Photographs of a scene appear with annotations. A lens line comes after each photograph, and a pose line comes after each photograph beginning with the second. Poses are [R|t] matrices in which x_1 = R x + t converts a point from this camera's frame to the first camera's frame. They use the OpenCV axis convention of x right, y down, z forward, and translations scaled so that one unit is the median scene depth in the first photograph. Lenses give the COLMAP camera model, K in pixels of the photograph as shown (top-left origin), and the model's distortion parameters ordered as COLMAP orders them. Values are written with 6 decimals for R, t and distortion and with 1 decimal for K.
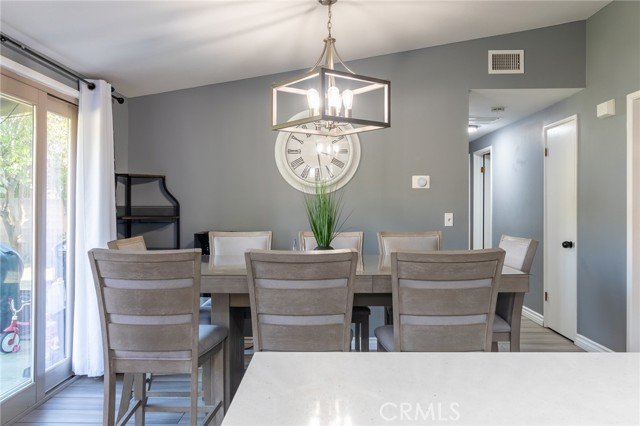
lens RADIAL K [[536.0, 0, 320.0], [0, 536.0, 213.0], [0, 0, 1]] dist [-0.000787, 0.000291]
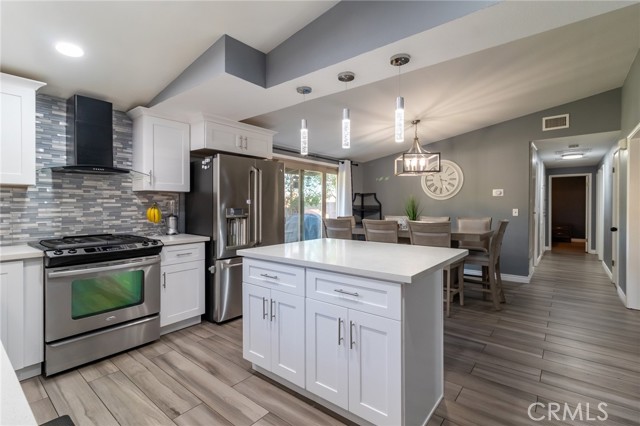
lens RADIAL K [[298.0, 0, 321.1], [0, 298.0, 207.6], [0, 0, 1]] dist [0.003684, 0.000675]
pose [[0.796331, 0.003027, -0.604854, 0.339450], [-0.007124, 0.999965, -0.004375, 0.005258], [0.604819, 0.007793, 0.796325, -0.244326]]
